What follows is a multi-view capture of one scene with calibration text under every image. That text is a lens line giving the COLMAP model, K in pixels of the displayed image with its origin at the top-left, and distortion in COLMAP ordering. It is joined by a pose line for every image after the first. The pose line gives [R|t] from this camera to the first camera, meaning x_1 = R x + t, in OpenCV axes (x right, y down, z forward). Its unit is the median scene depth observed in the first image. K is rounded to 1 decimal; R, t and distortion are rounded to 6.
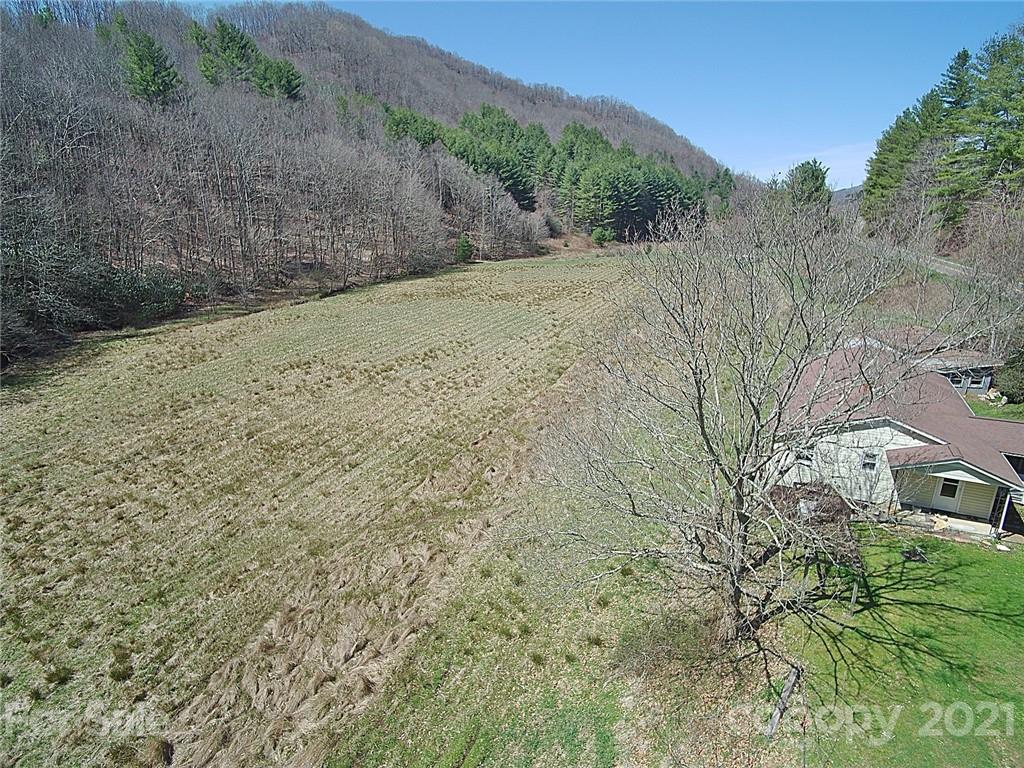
lens RADIAL K [[567.1, 0, 524.4], [0, 567.1, 403.3], [0, 0, 1]] dist [0.047512, -0.038868]
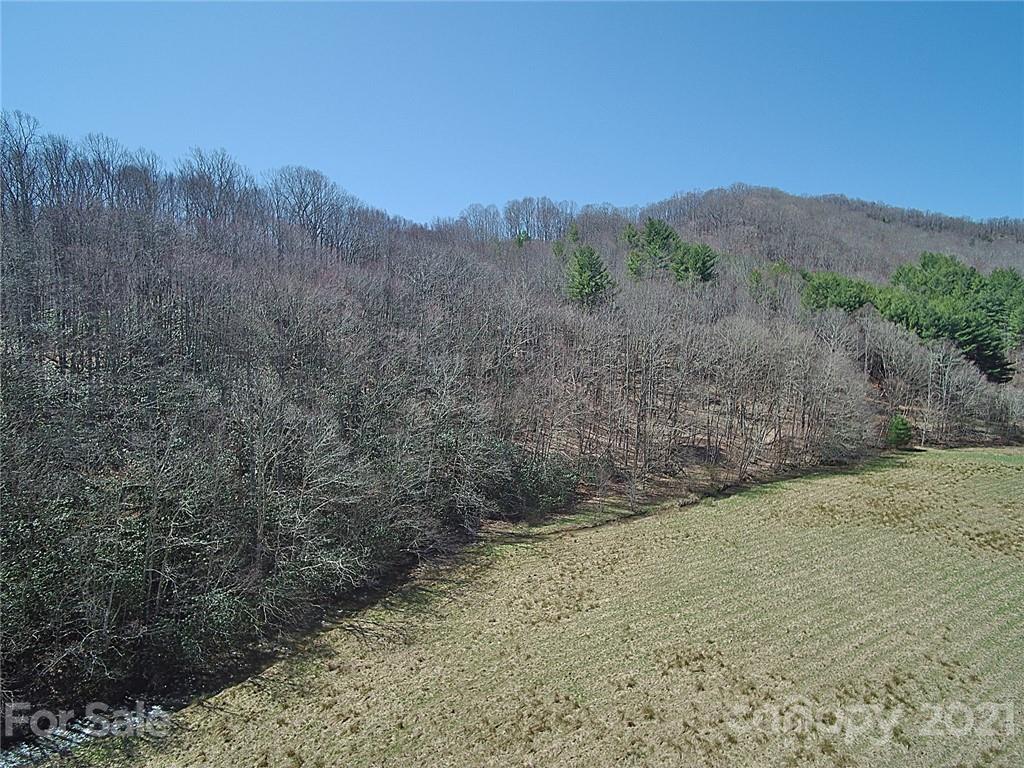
lens RADIAL K [[567.1, 0, 509.4], [0, 567.1, 394.0], [0, 0, 1]] dist [0.047512, -0.038868]
pose [[0.788121, 0.037971, -0.614348, -0.037114], [-0.194420, 0.962355, -0.189933, -0.056677], [0.584009, 0.269132, 0.765834, 0.057301]]
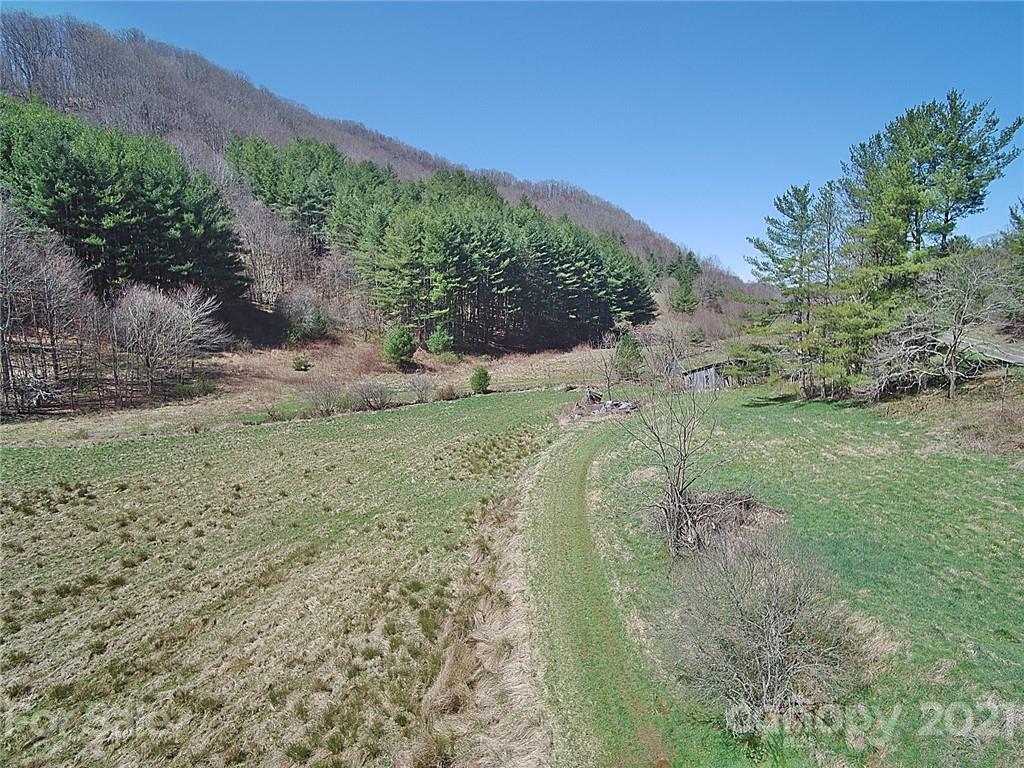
lens RADIAL K [[567.1, 0, 522.4], [0, 567.1, 404.6], [0, 0, 1]] dist [0.047512, -0.038868]
pose [[0.999616, -0.002725, 0.027568, 0.237054], [0.006795, 0.988865, -0.148659, -0.194939], [-0.026856, 0.148789, 0.988504, 0.609607]]
